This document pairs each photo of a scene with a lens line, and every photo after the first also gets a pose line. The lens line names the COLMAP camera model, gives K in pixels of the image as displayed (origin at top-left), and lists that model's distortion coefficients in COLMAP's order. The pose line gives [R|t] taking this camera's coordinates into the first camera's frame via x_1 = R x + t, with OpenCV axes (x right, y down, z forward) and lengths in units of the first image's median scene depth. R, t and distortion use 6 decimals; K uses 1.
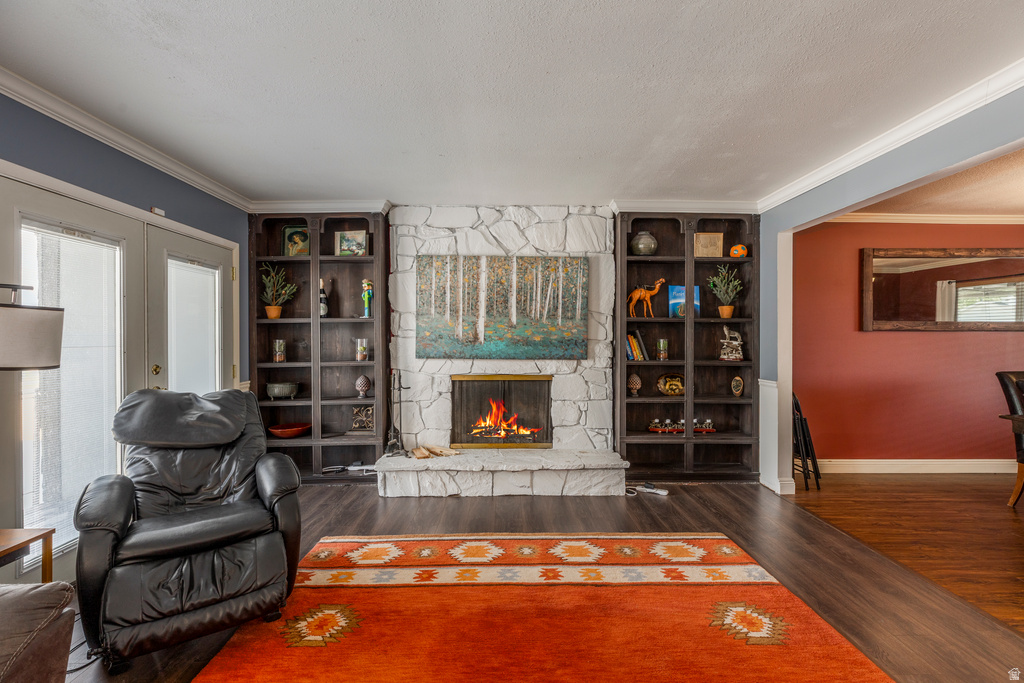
lens RADIAL K [[460.9, 0, 522.3], [0, 460.9, 339.5], [0, 0, 1]] dist [0.007445, 0.000001]
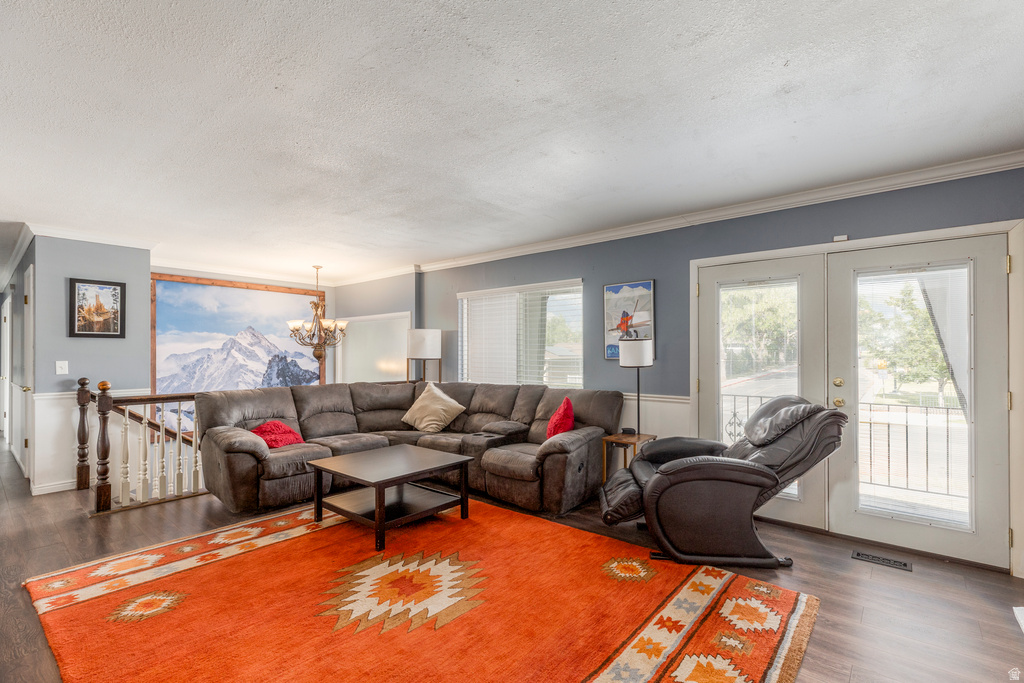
lens RADIAL K [[460.9, 0, 531.1], [0, 460.9, 351.9], [0, 0, 1]] dist [0.007445, 0.000001]
pose [[-0.645885, 0.000520, -0.763434, 0.377957], [-0.002651, 0.999992, 0.002924, -0.005491], [0.763430, 0.003913, -0.645879, 0.818448]]
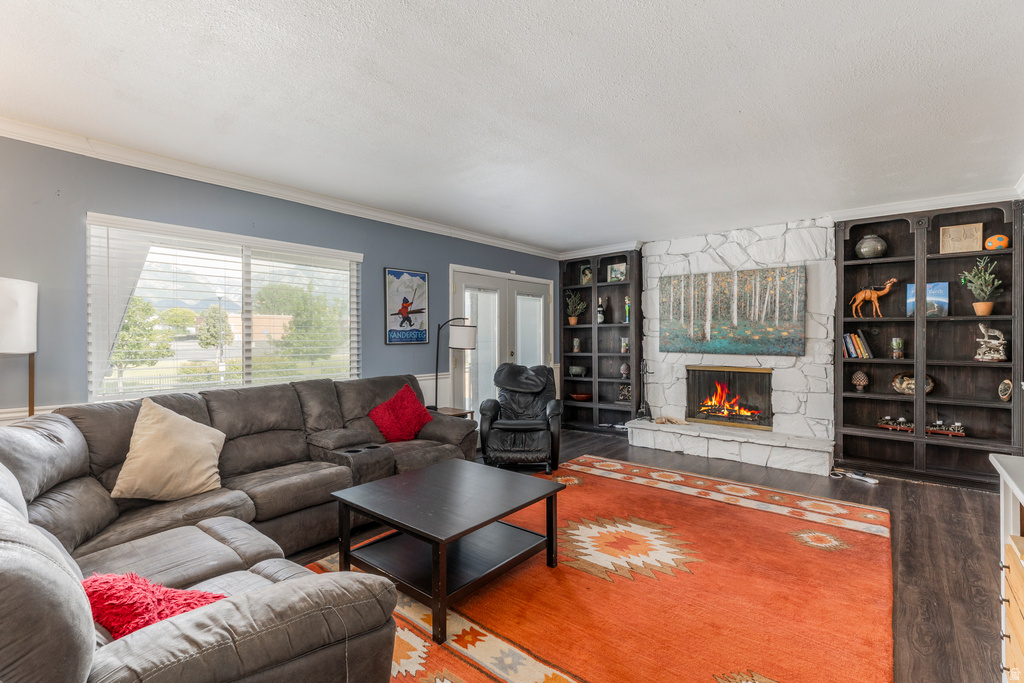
lens RADIAL K [[460.9, 0, 512.2], [0, 460.9, 339.6], [0, 0, 1]] dist [0.007445, 0.000001]
pose [[0.753019, 0.002575, -0.657994, 0.347119], [-0.000822, 0.999995, 0.002973, 0.000475], [0.657999, -0.001698, 0.753017, -0.326710]]
